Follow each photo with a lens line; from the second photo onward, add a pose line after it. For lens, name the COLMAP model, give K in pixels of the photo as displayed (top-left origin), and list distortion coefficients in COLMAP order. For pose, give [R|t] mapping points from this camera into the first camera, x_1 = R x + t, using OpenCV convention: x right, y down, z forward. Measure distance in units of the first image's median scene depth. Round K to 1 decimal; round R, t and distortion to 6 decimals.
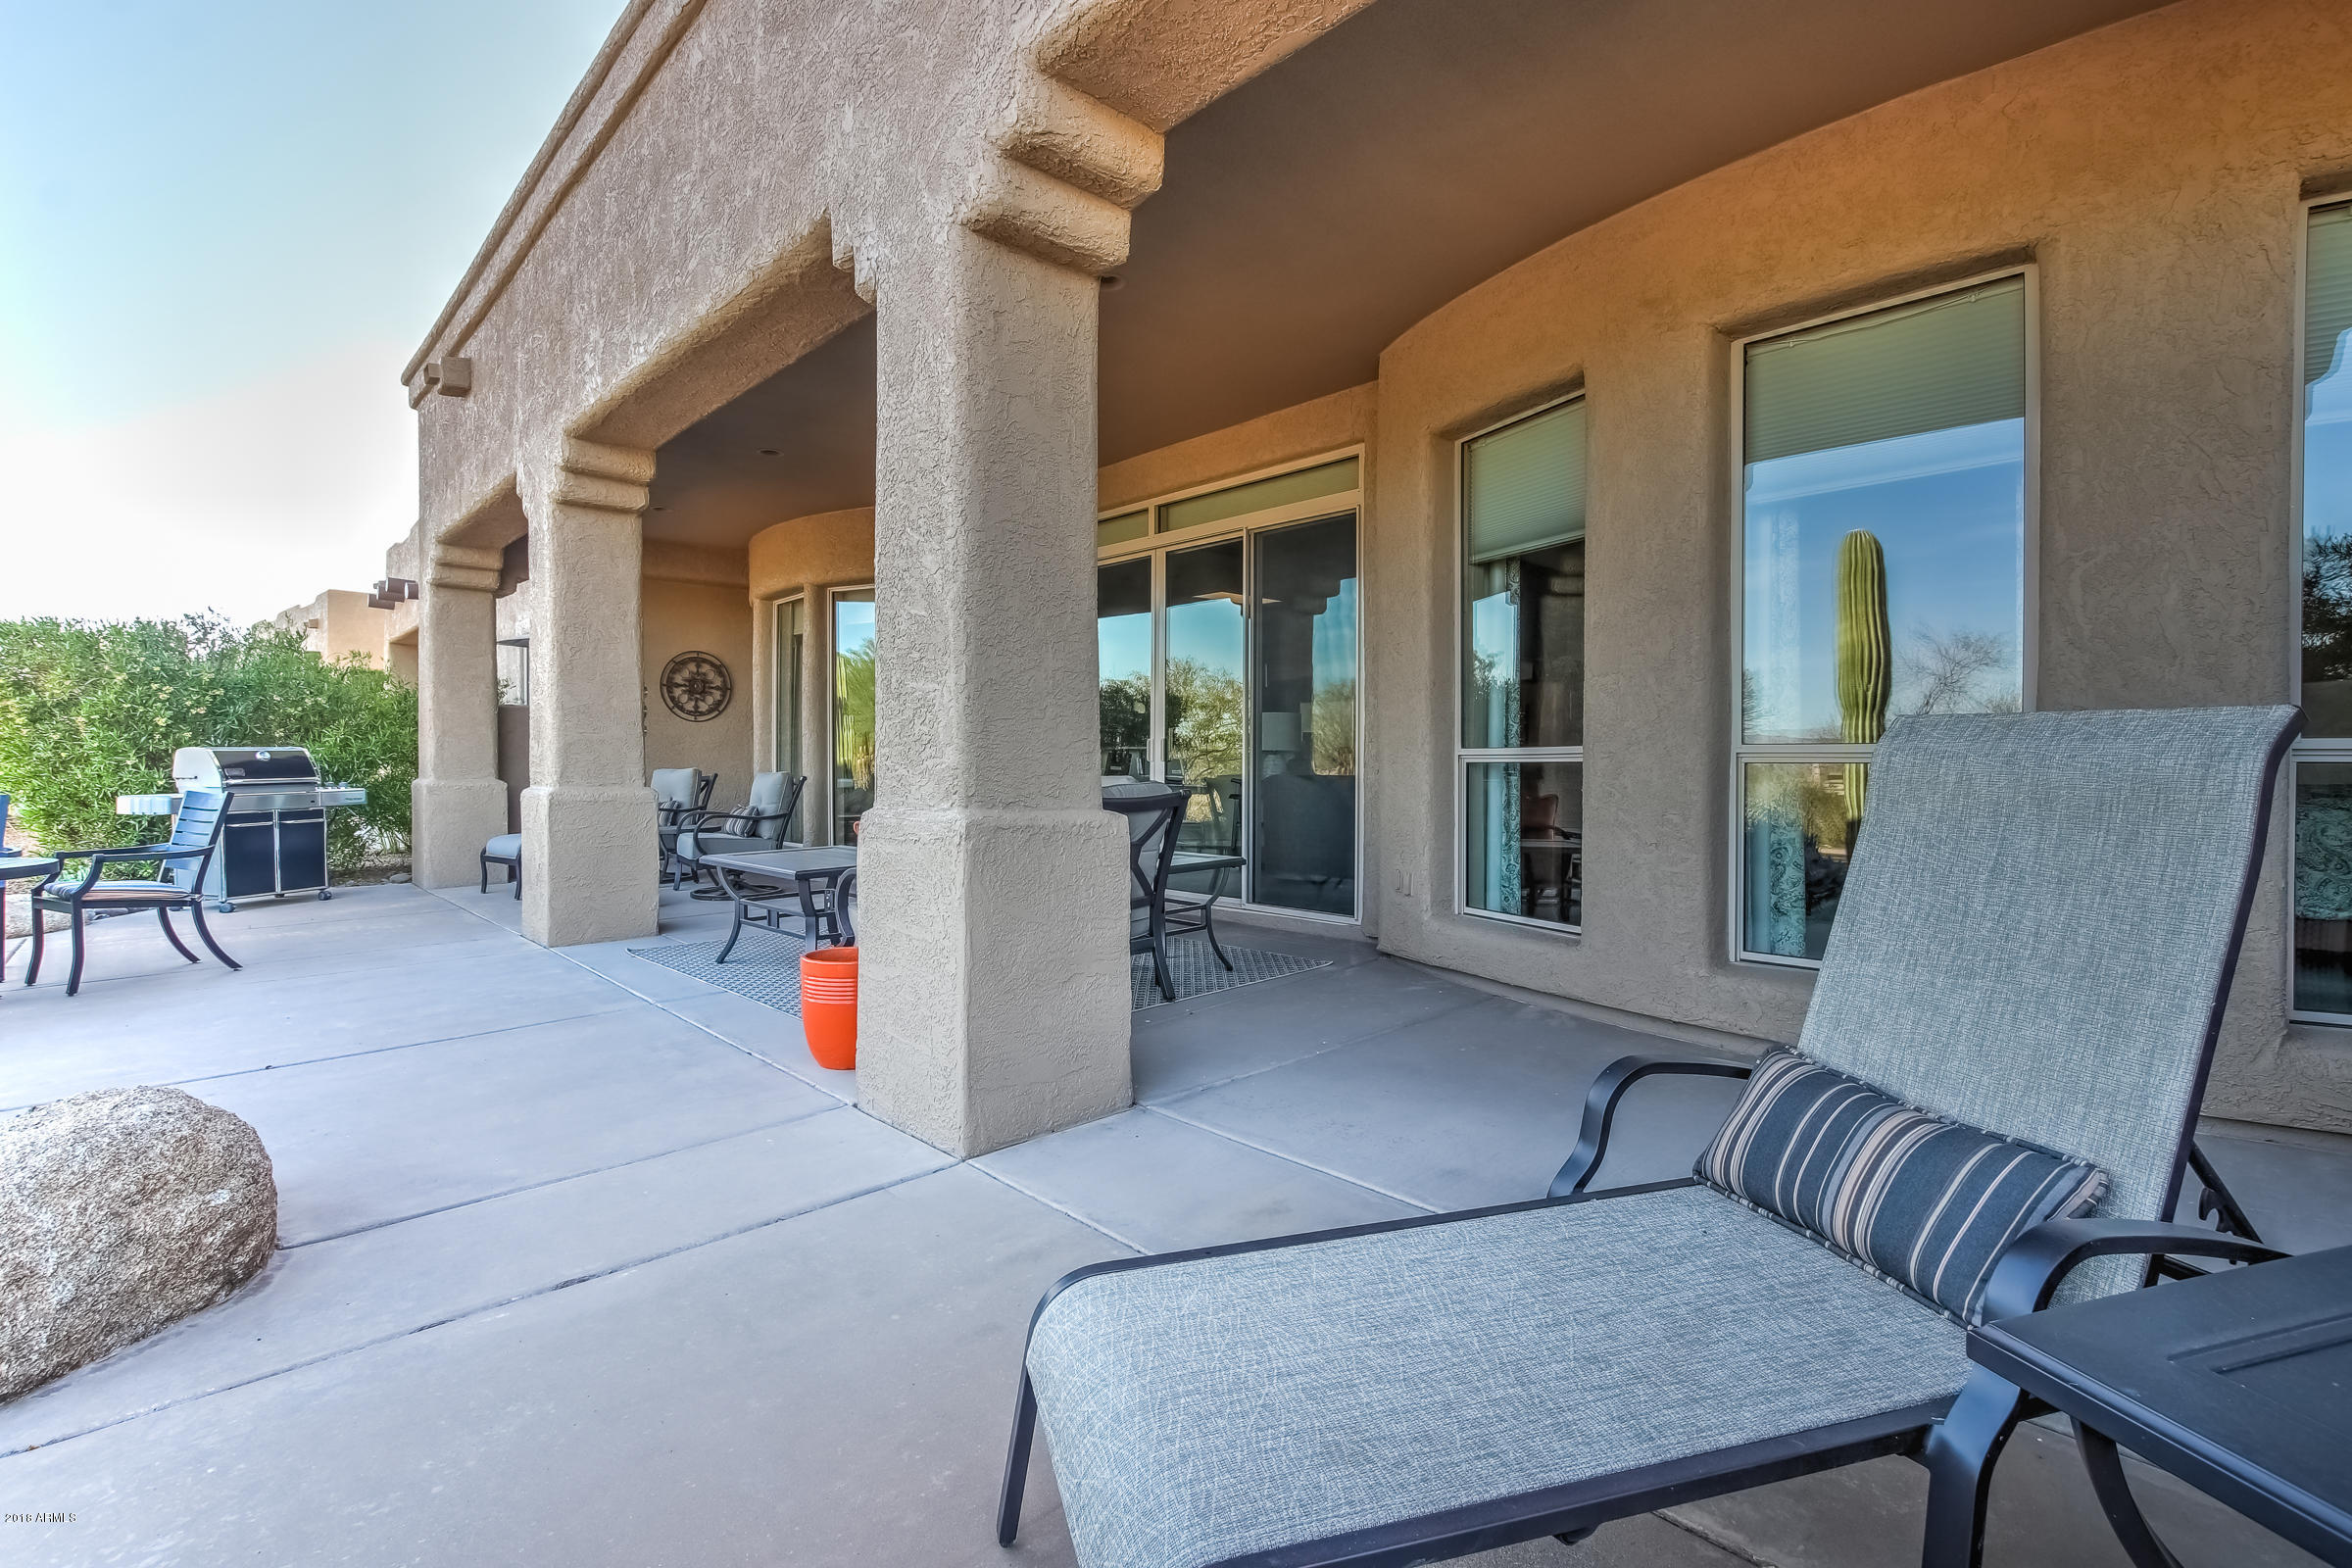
lens RADIAL K [[1056.5, 0, 1176.8], [0, 1056.5, 771.0], [0, 0, 1]] dist [-0.014074, 0.000622]
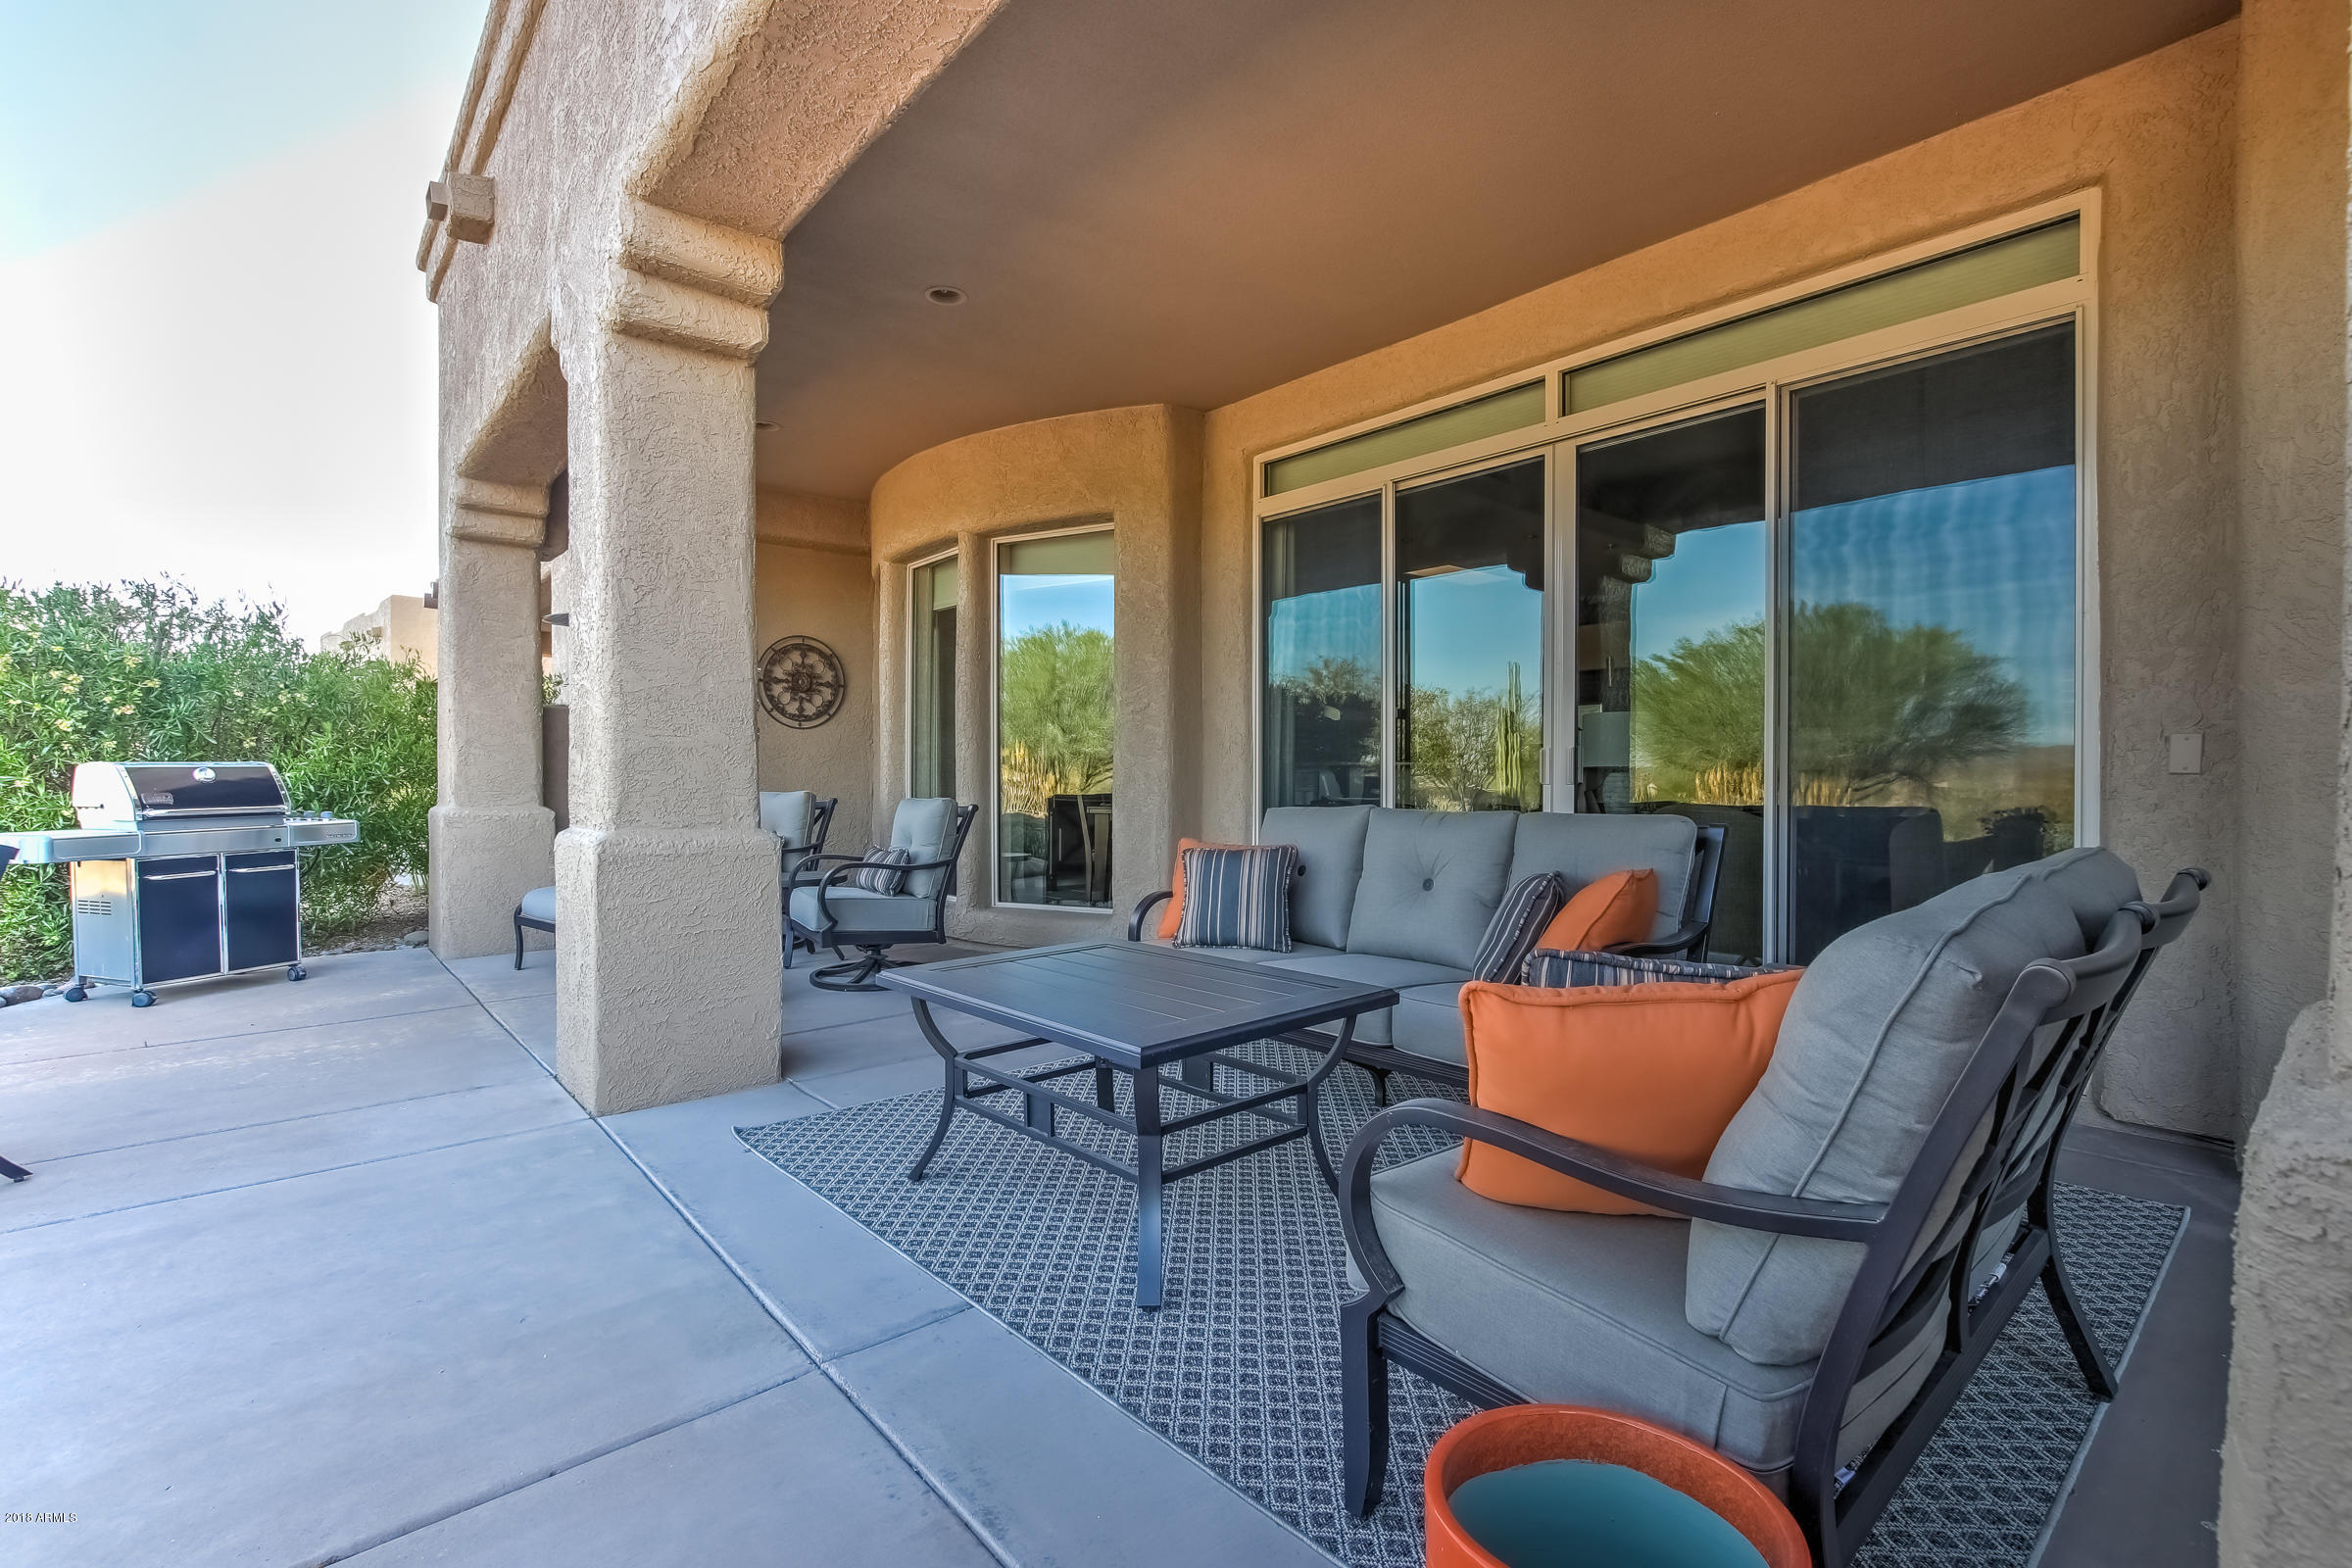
lens RADIAL K [[1056.5, 0, 1177.0], [0, 1056.5, 785.9], [0, 0, 1]] dist [-0.014074, 0.000622]
pose [[0.998524, 0.000825, -0.054310, -0.189530], [-0.000888, 0.999999, -0.001149, -0.006601], [0.054309, 0.001196, 0.998523, 0.335522]]
